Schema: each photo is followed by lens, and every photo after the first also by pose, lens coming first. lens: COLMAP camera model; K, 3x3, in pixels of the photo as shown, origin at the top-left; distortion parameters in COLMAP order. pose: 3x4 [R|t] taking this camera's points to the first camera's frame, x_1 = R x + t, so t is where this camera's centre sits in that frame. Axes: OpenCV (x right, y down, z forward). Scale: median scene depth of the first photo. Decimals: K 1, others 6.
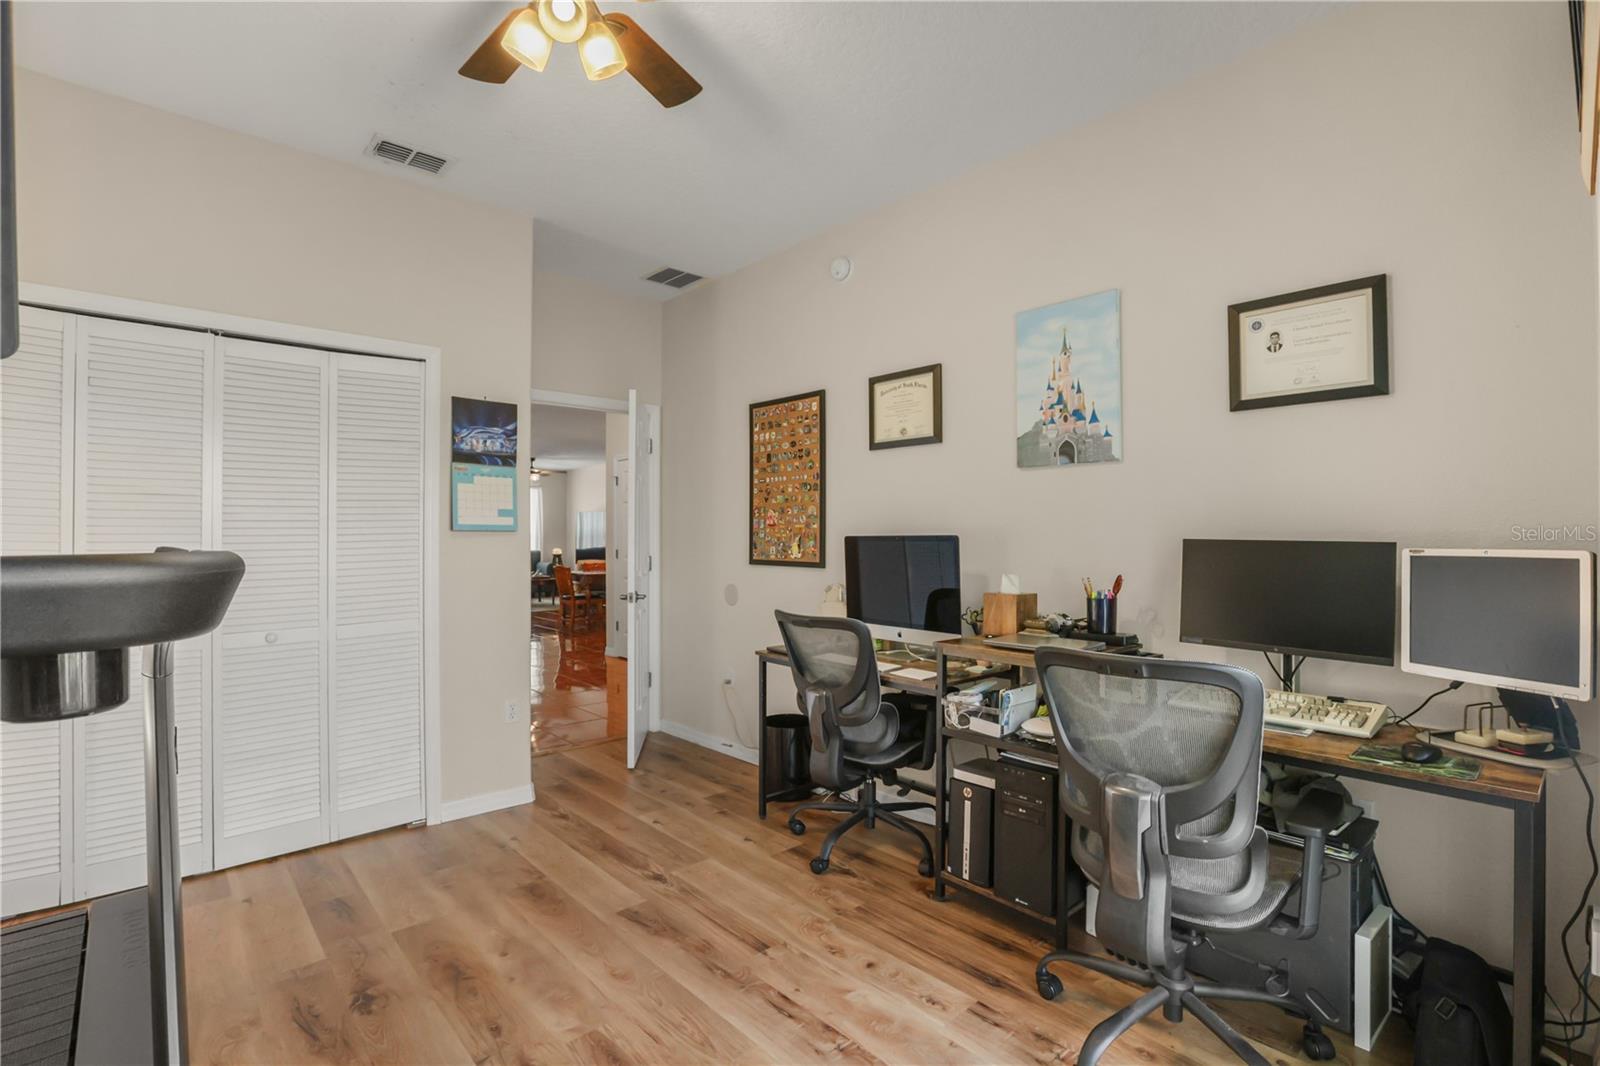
lens RADIAL K [[734.4, 0, 799.6], [0, 734.4, 530.6], [0, 0, 1]] dist [-0.053927, 0.016439]
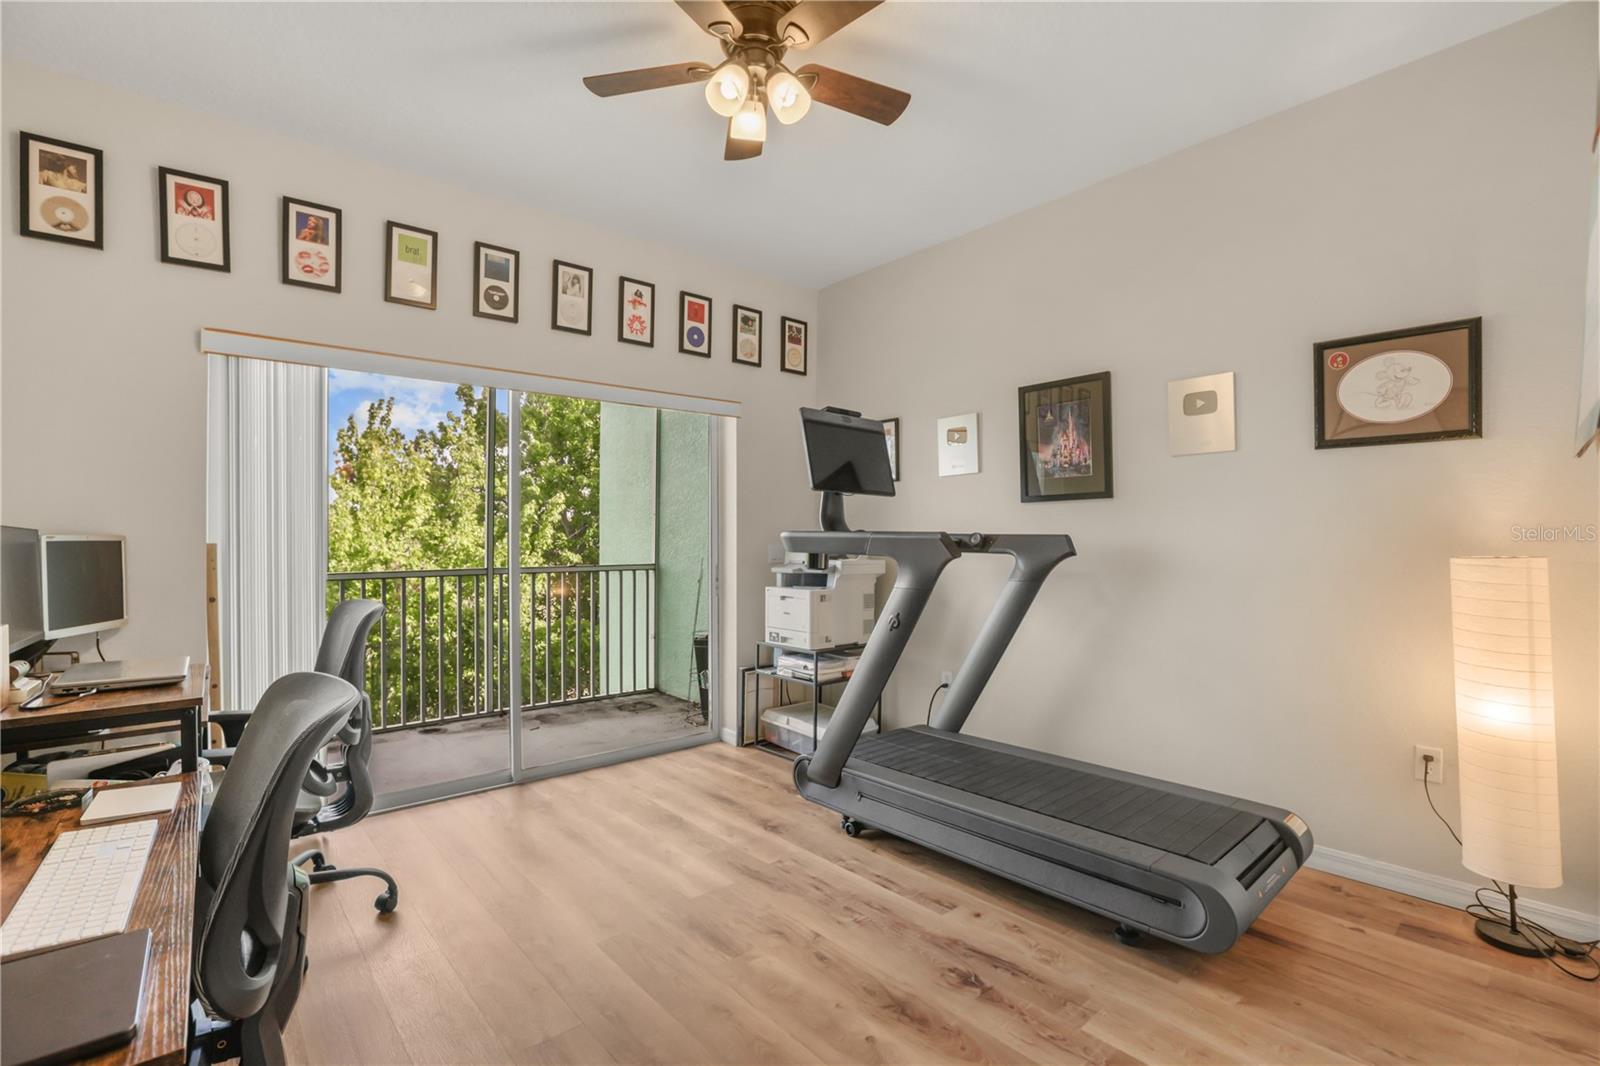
lens RADIAL K [[734.4, 0, 801.0], [0, 734.4, 534.6], [0, 0, 1]] dist [-0.053927, 0.016439]
pose [[-0.999755, 0.002070, 0.022052, -0.373717], [0.001992, 0.999992, -0.003569, 0.026992], [-0.022059, -0.003524, -0.999750, 1.916805]]
